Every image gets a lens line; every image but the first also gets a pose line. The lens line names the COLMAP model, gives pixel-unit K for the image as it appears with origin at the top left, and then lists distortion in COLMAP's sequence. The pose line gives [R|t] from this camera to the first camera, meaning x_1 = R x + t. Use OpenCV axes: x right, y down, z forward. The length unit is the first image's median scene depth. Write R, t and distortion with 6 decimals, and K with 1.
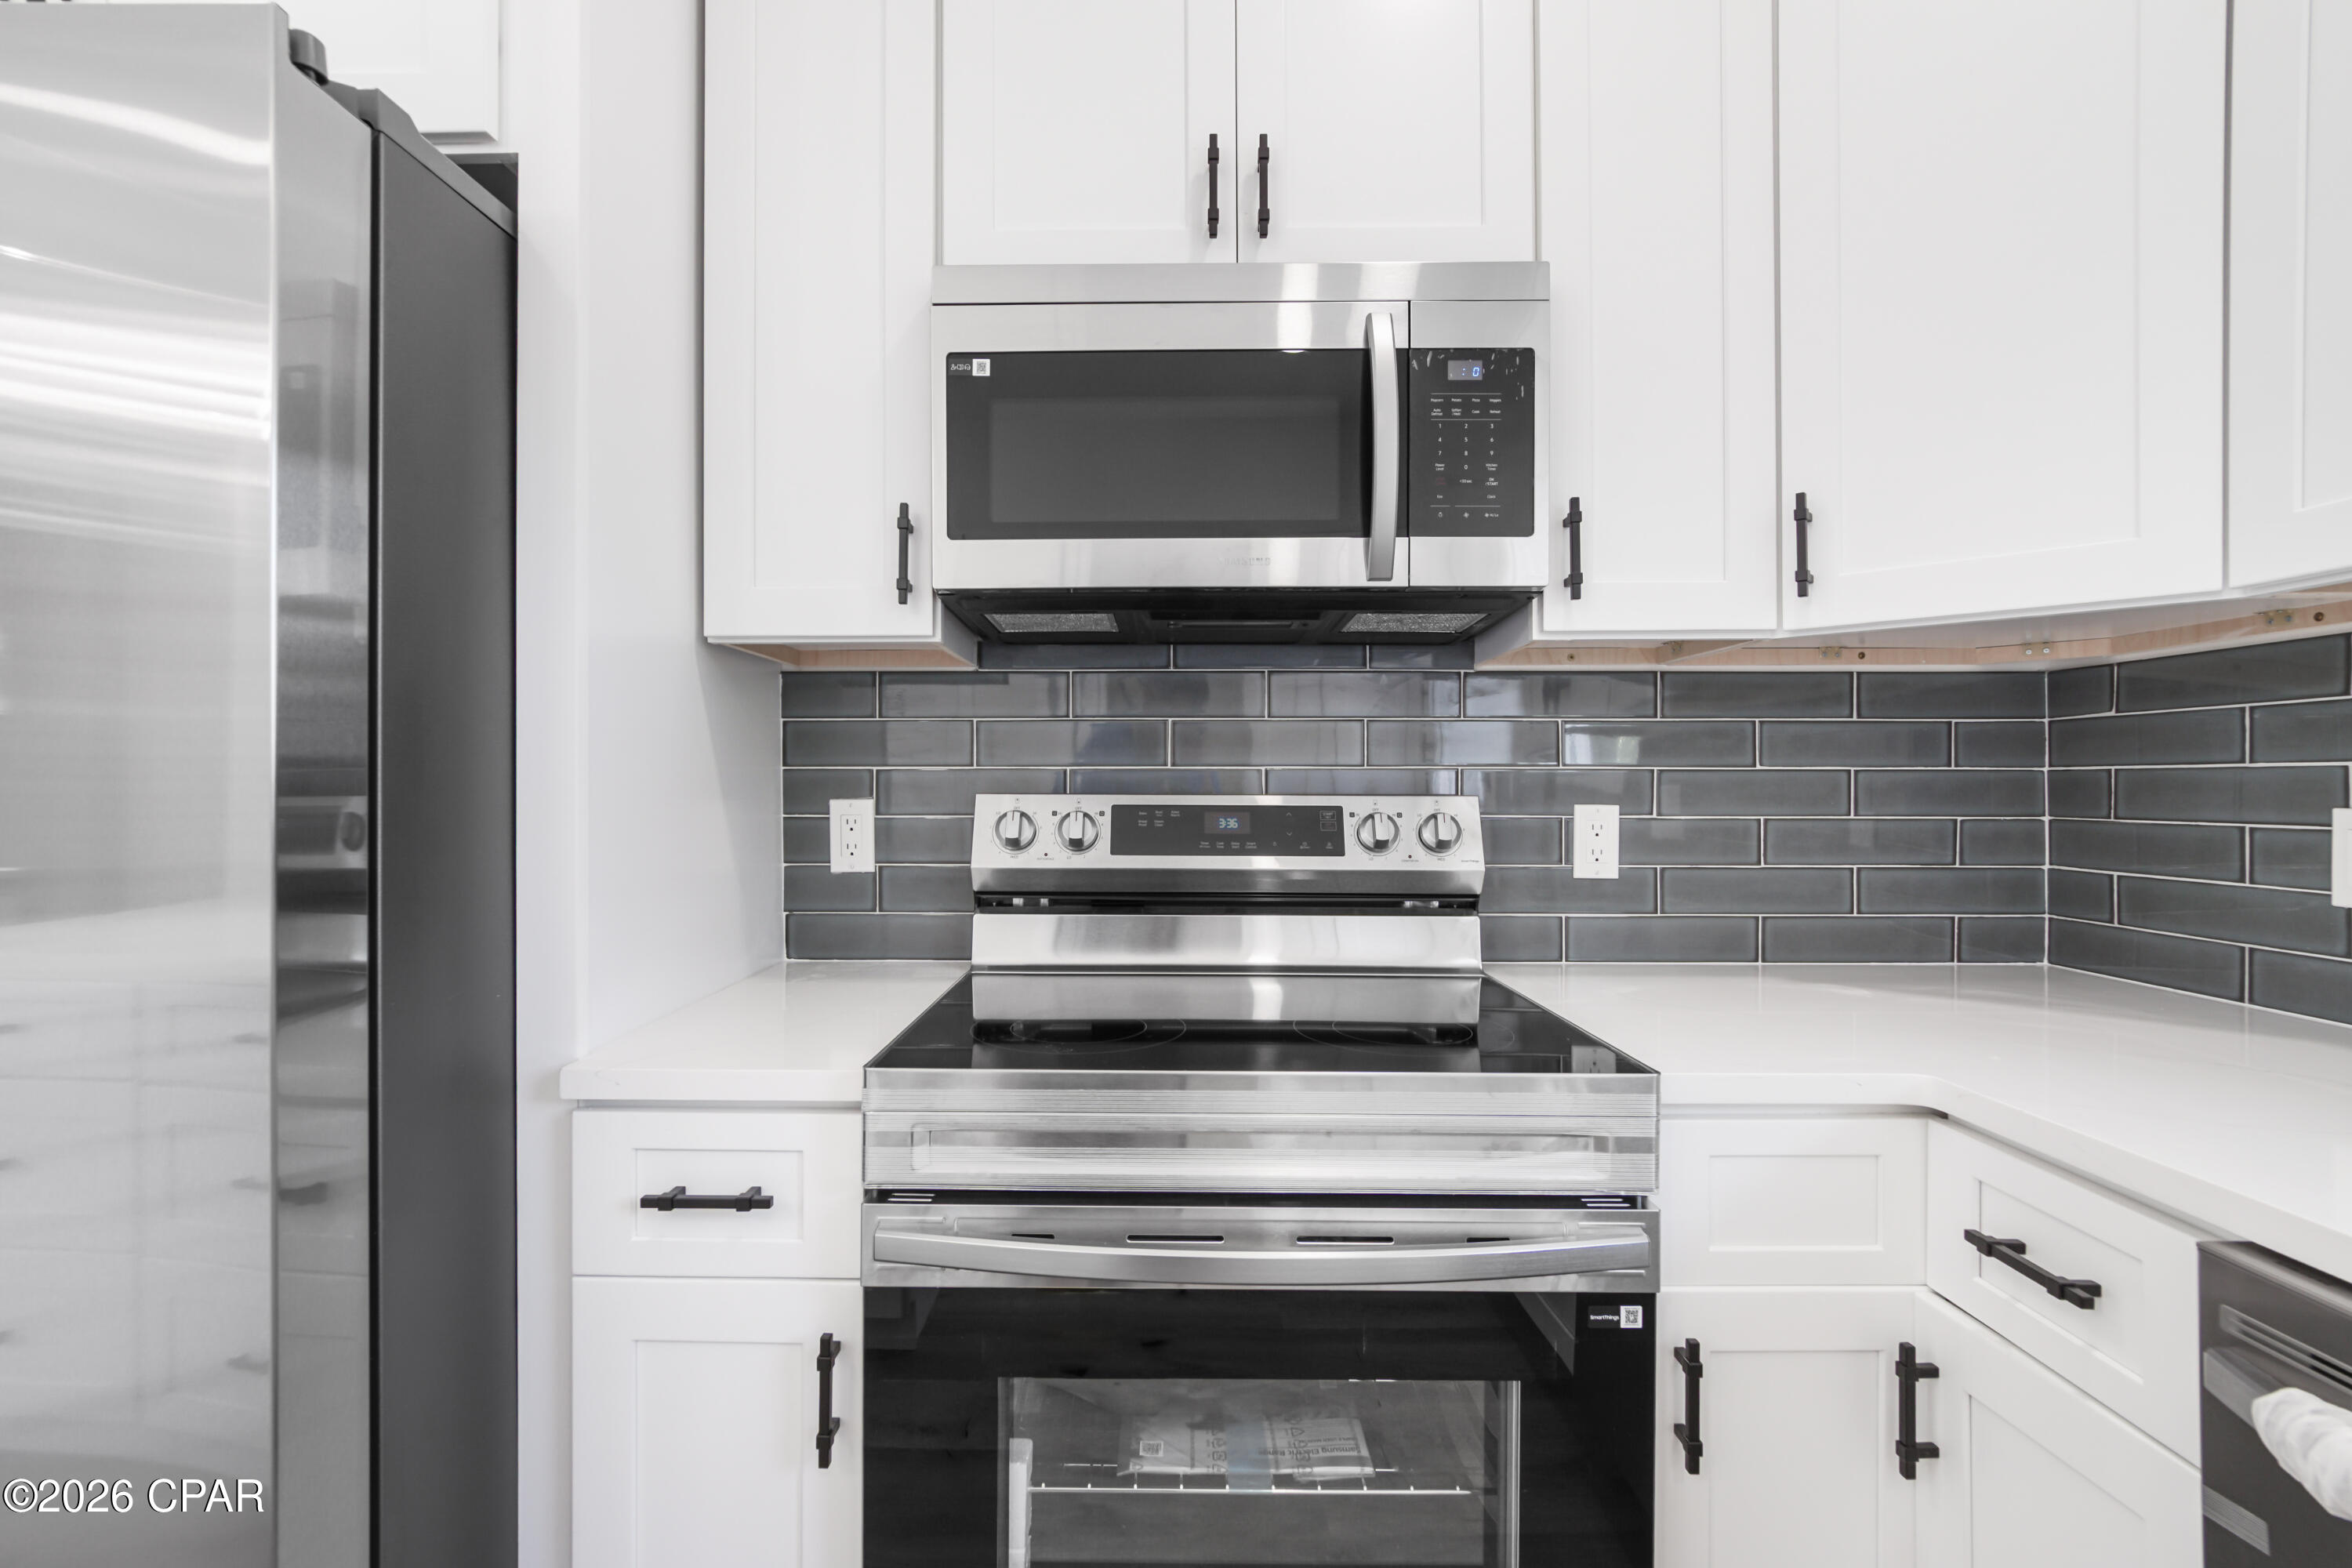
lens RADIAL K [[1068.2, 0, 1161.0], [0, 1068.2, 783.7], [0, 0, 1]] dist [-0.014734, -0.000061]
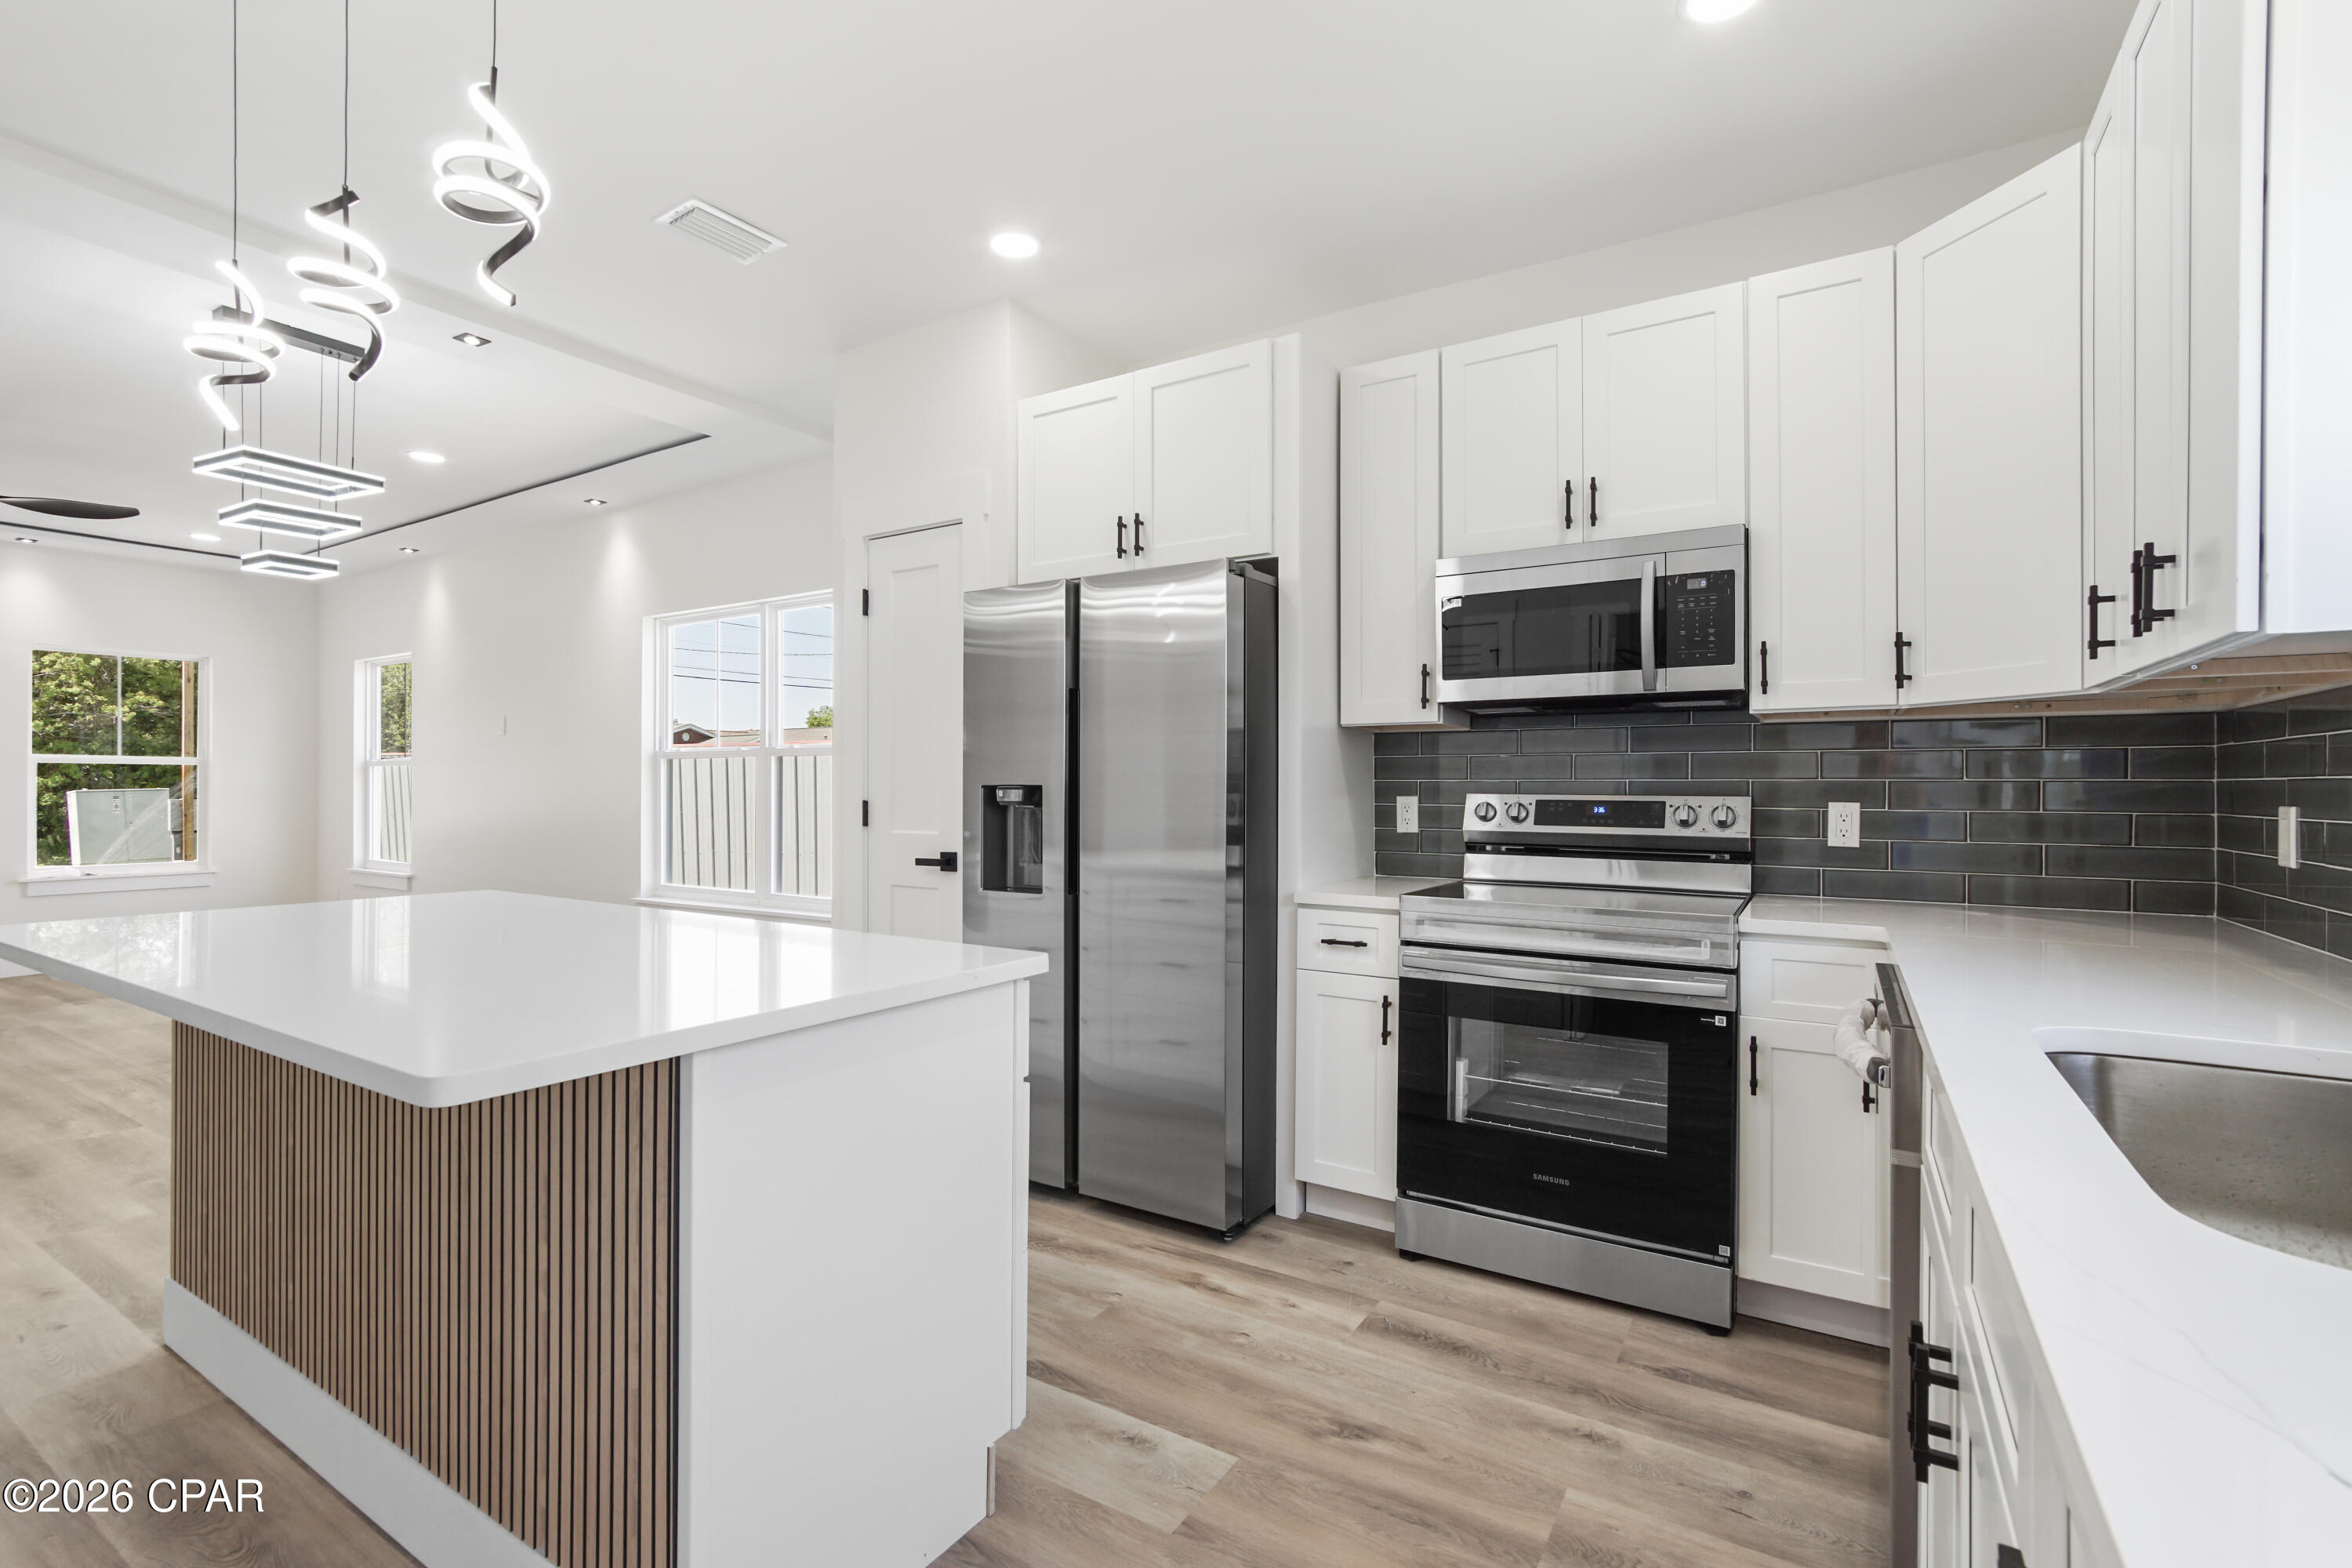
lens RADIAL K [[1048.3, 0, 1181.0], [0, 1048.3, 791.2], [0, 0, 1]] dist [-0.001470, 0.000000]
pose [[0.860433, 0.004114, -0.509548, 0.429081], [-0.002593, 0.999990, 0.003695, -0.000904], [0.509558, -0.001858, 0.860434, -1.124219]]
